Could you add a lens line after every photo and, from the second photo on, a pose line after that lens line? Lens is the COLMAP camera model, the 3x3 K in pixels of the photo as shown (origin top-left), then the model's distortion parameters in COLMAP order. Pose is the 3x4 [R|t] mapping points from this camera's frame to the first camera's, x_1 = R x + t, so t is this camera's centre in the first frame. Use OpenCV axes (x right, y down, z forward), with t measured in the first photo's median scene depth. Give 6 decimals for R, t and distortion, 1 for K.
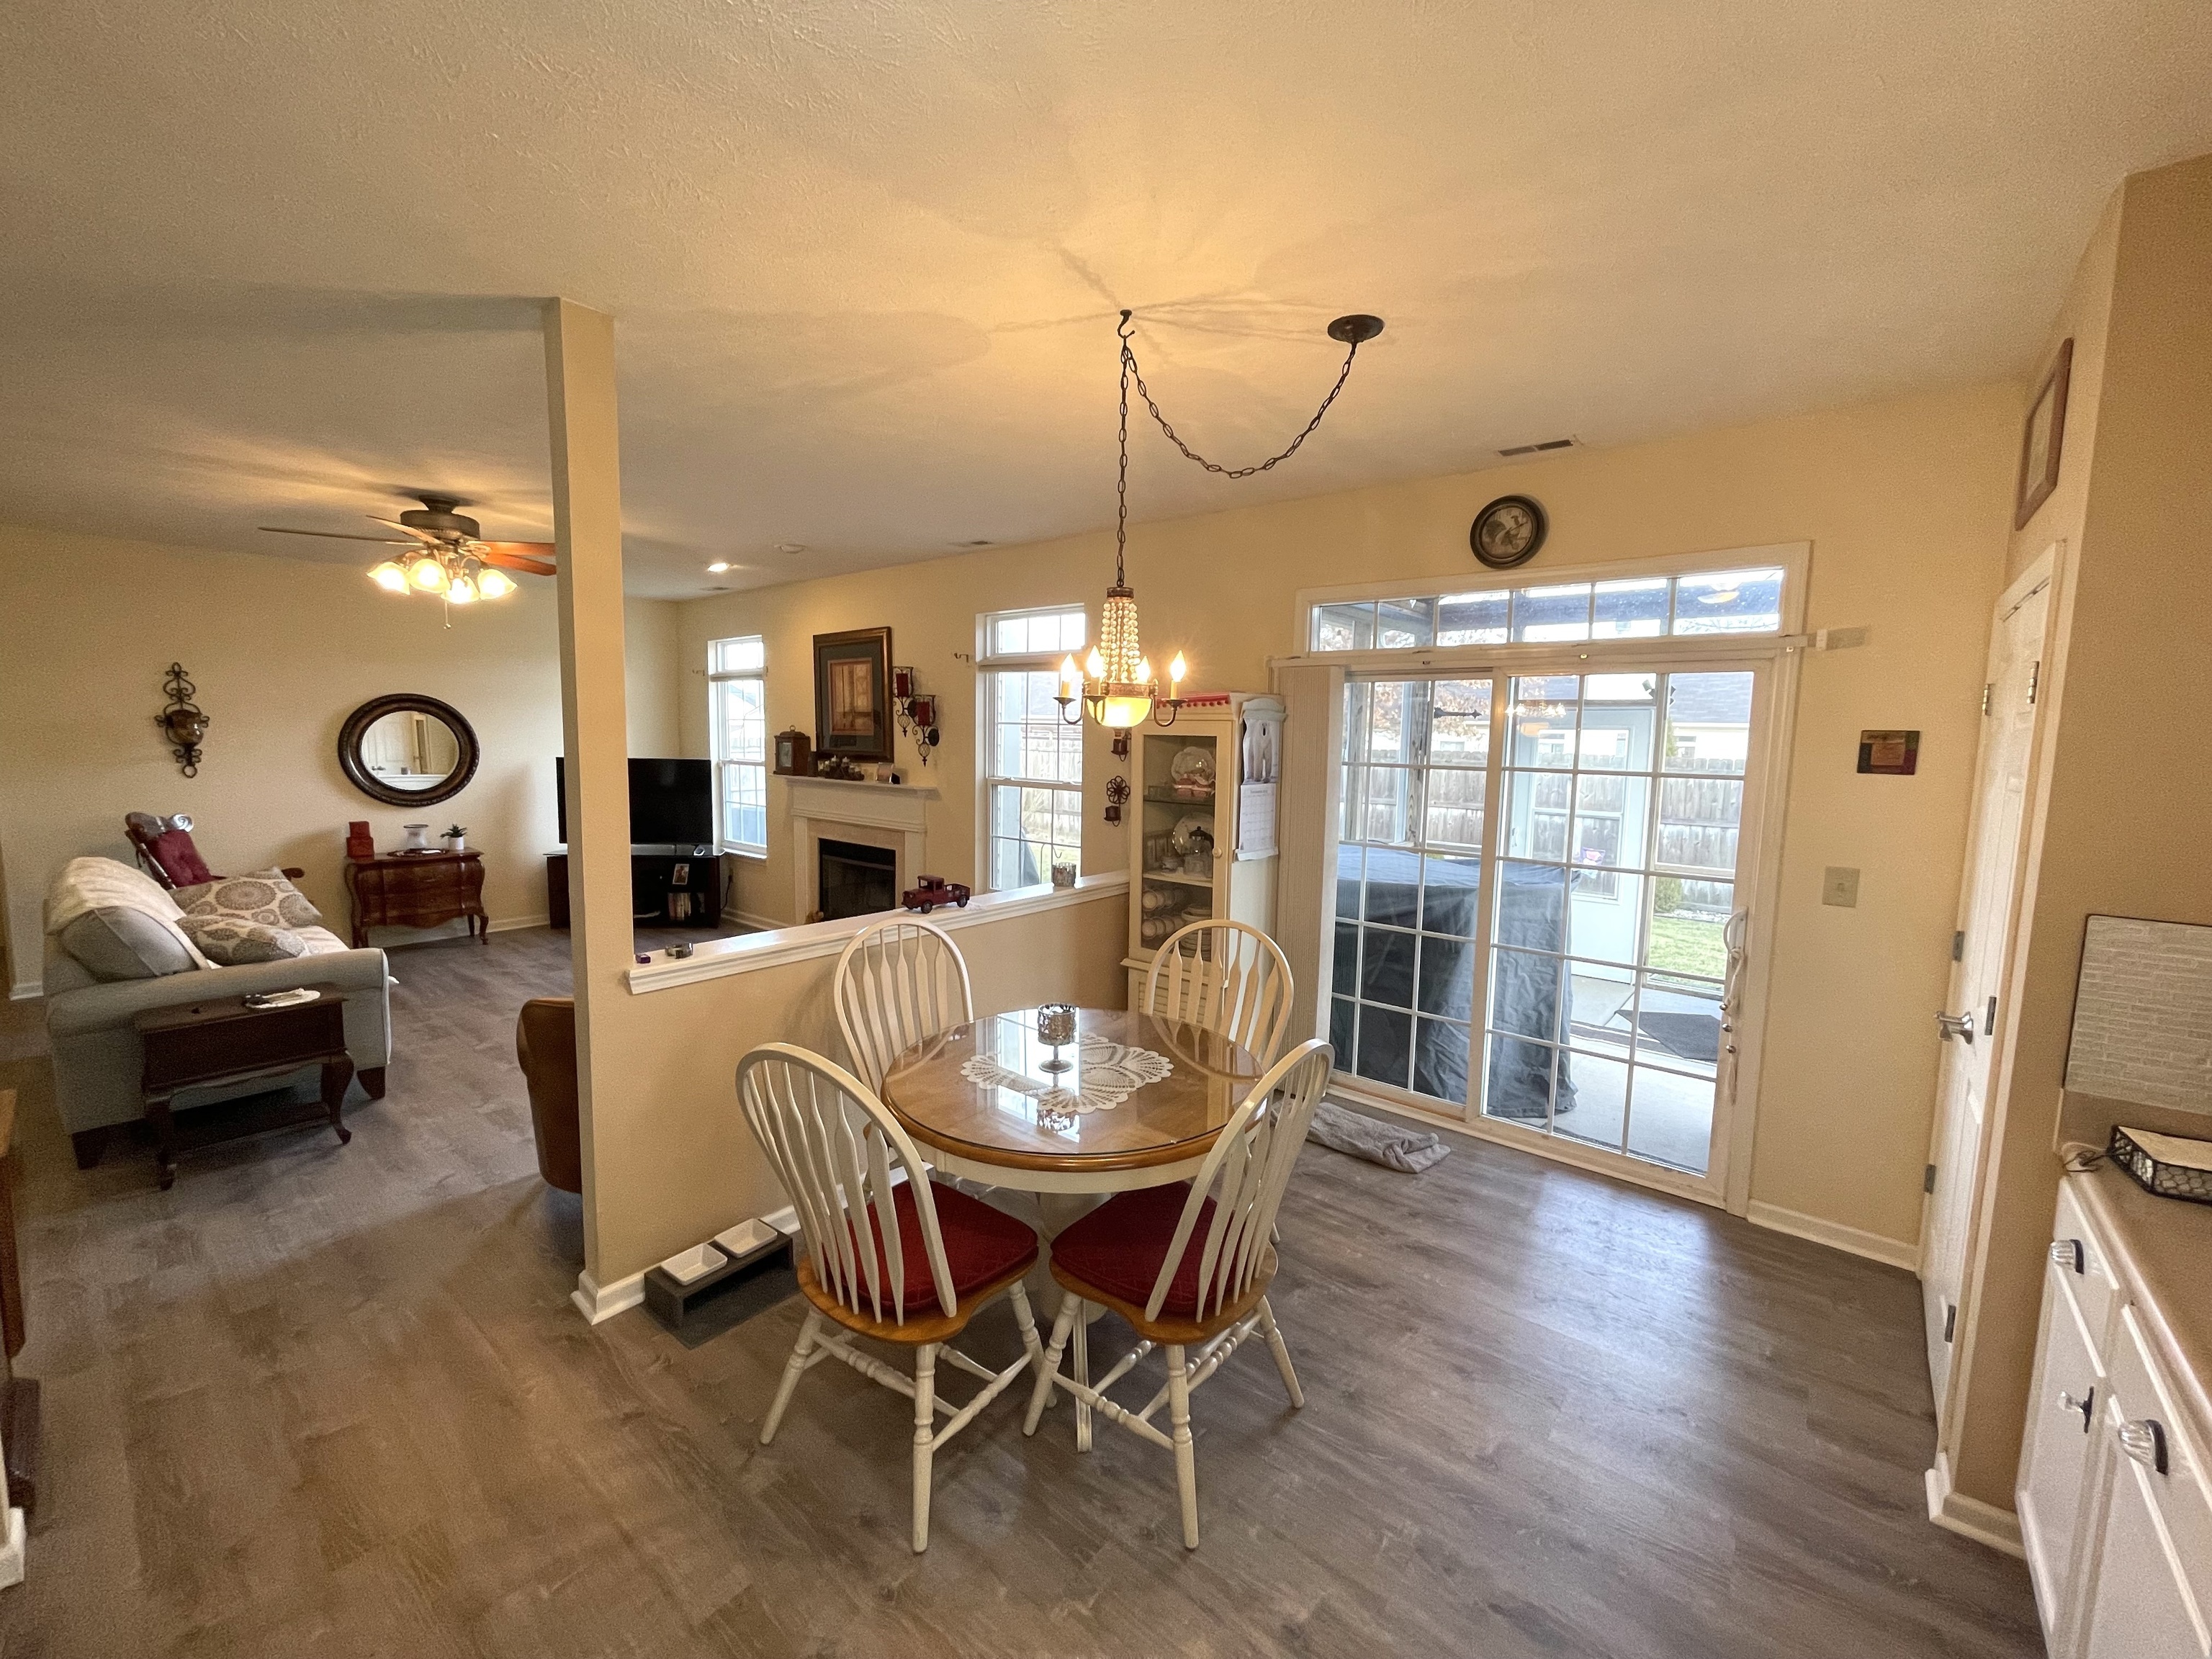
lens RADIAL K [[914.2, 0, 1106.0], [0, 914.2, 829.5], [0, 0, 1]] dist [-0.010502, 0.000272]
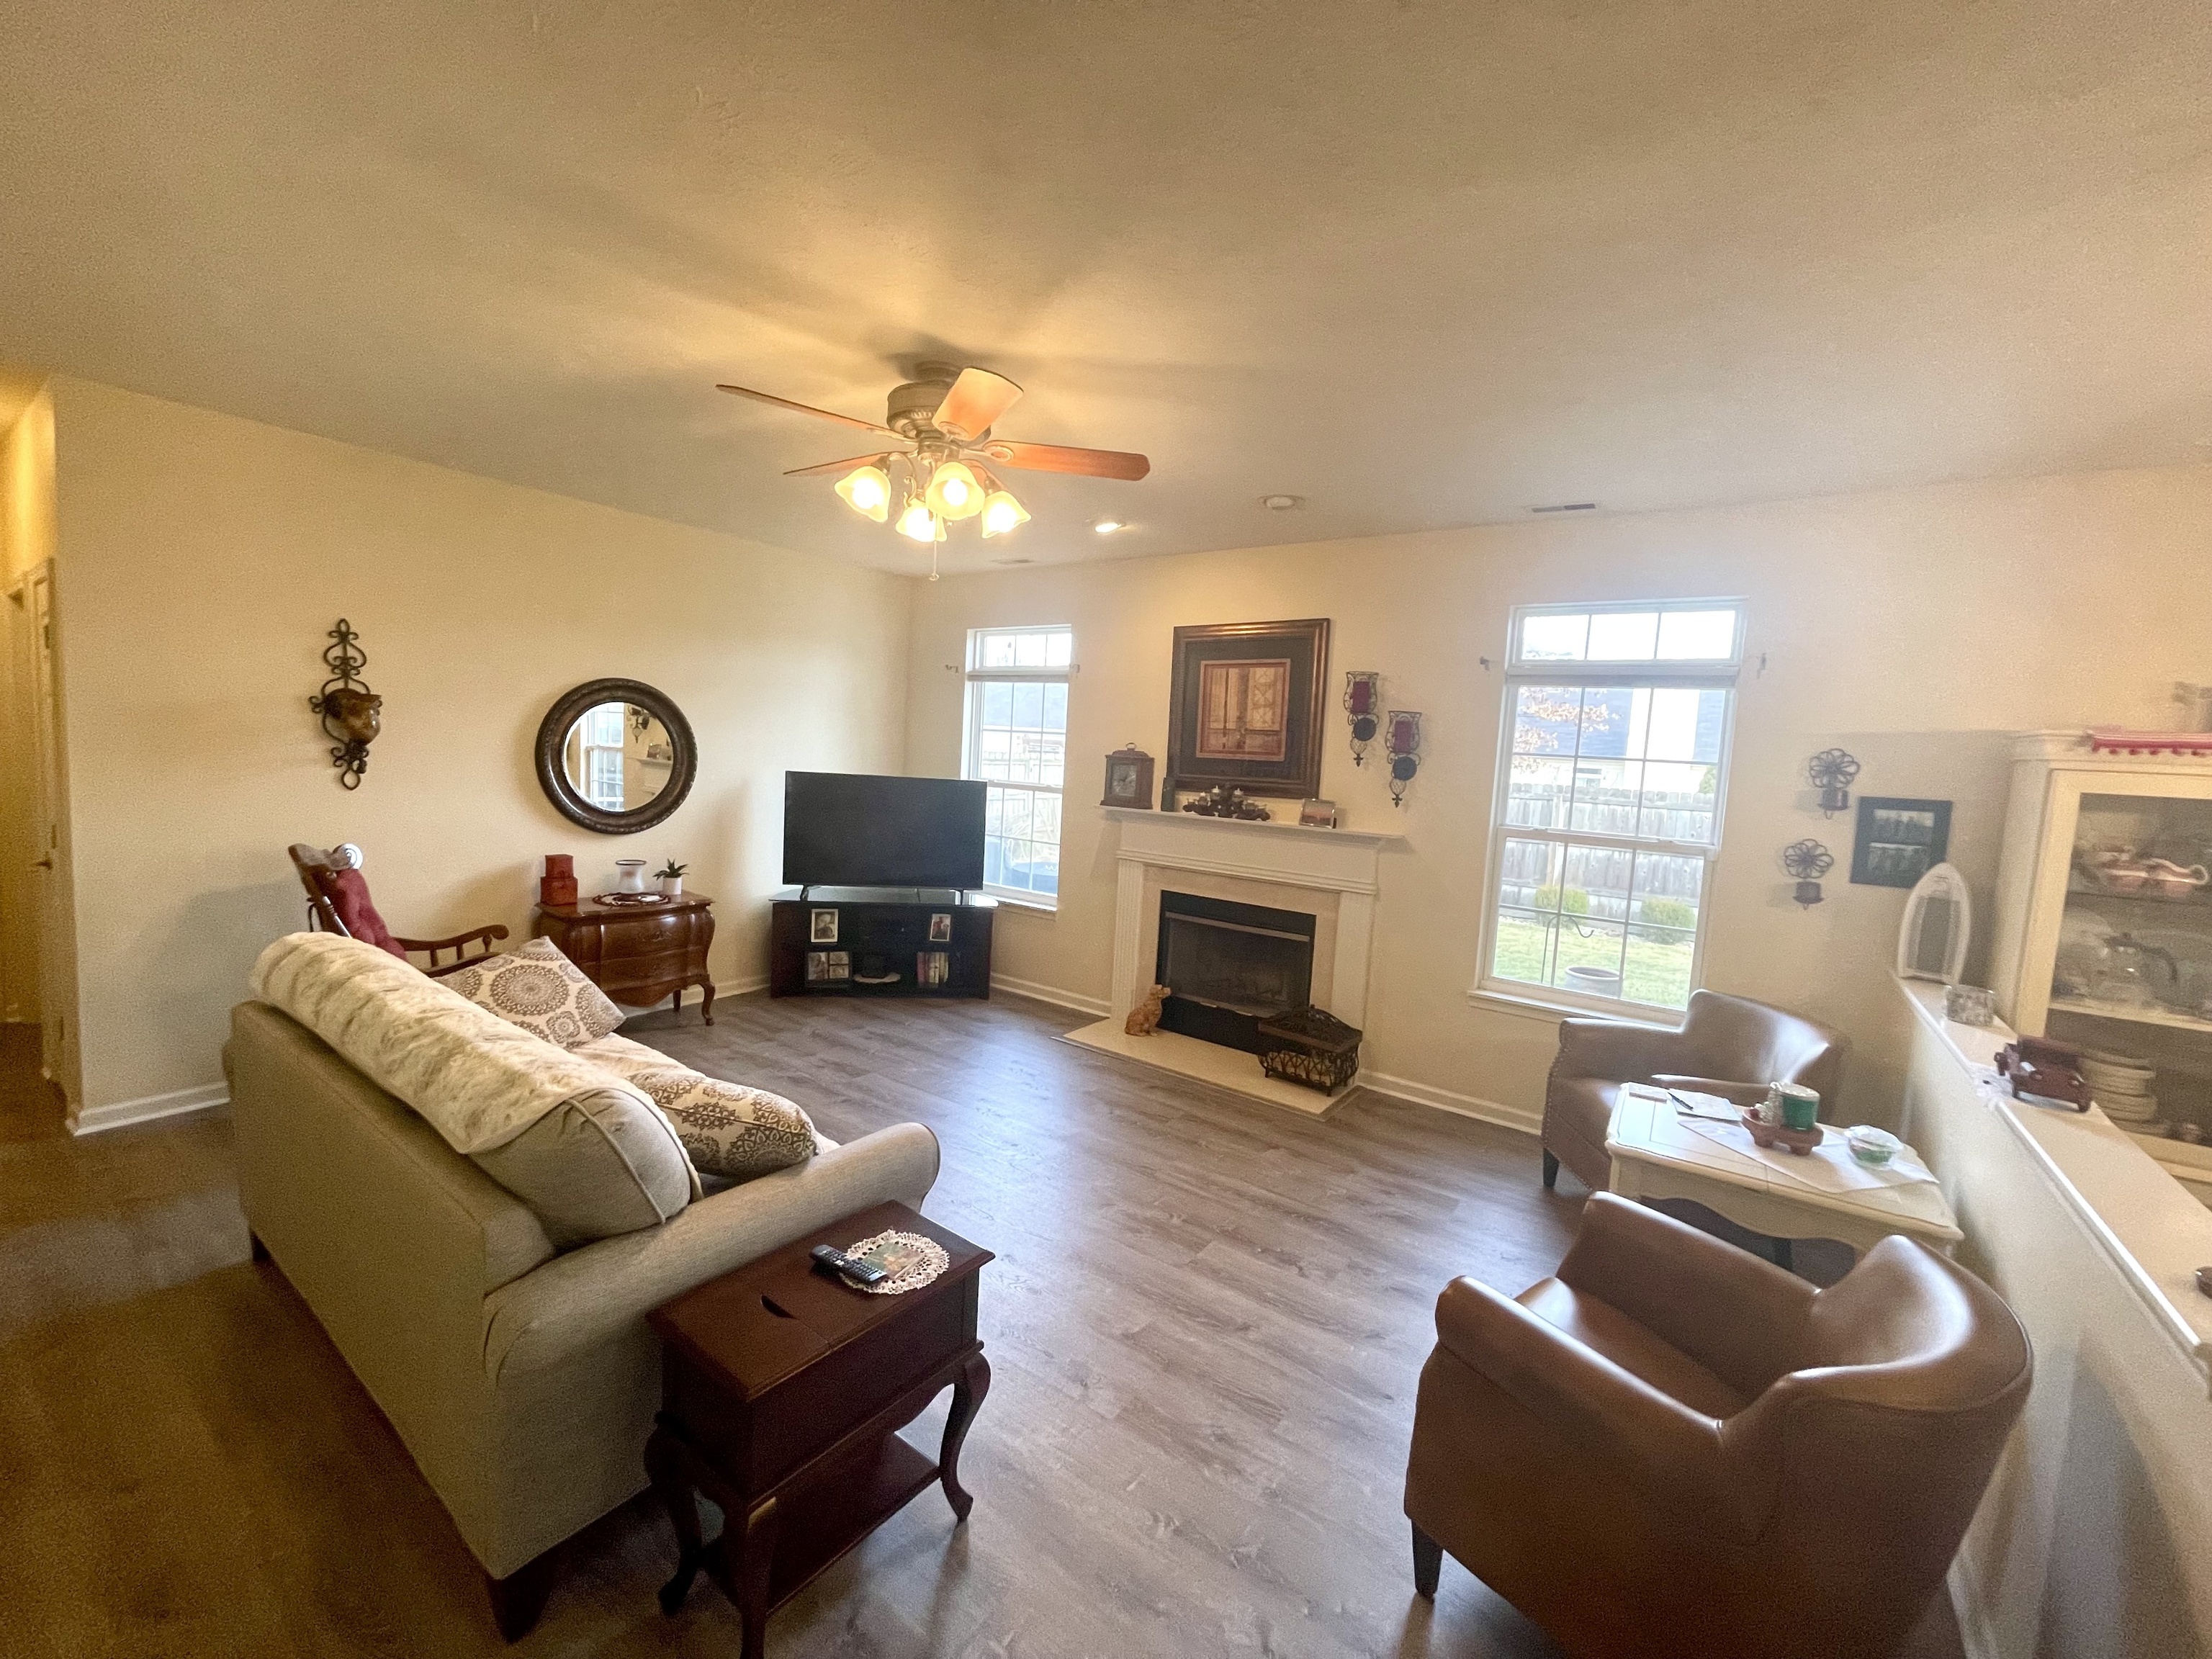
lens RADIAL K [[914.2, 0, 1106.0], [0, 914.2, 829.5], [0, 0, 1]] dist [-0.010502, 0.000272]
pose [[0.996565, 0.030024, 0.077181, -0.442932], [-0.028725, 0.999427, -0.017880, -0.028076], [-0.077674, 0.015602, 0.996857, 0.248677]]
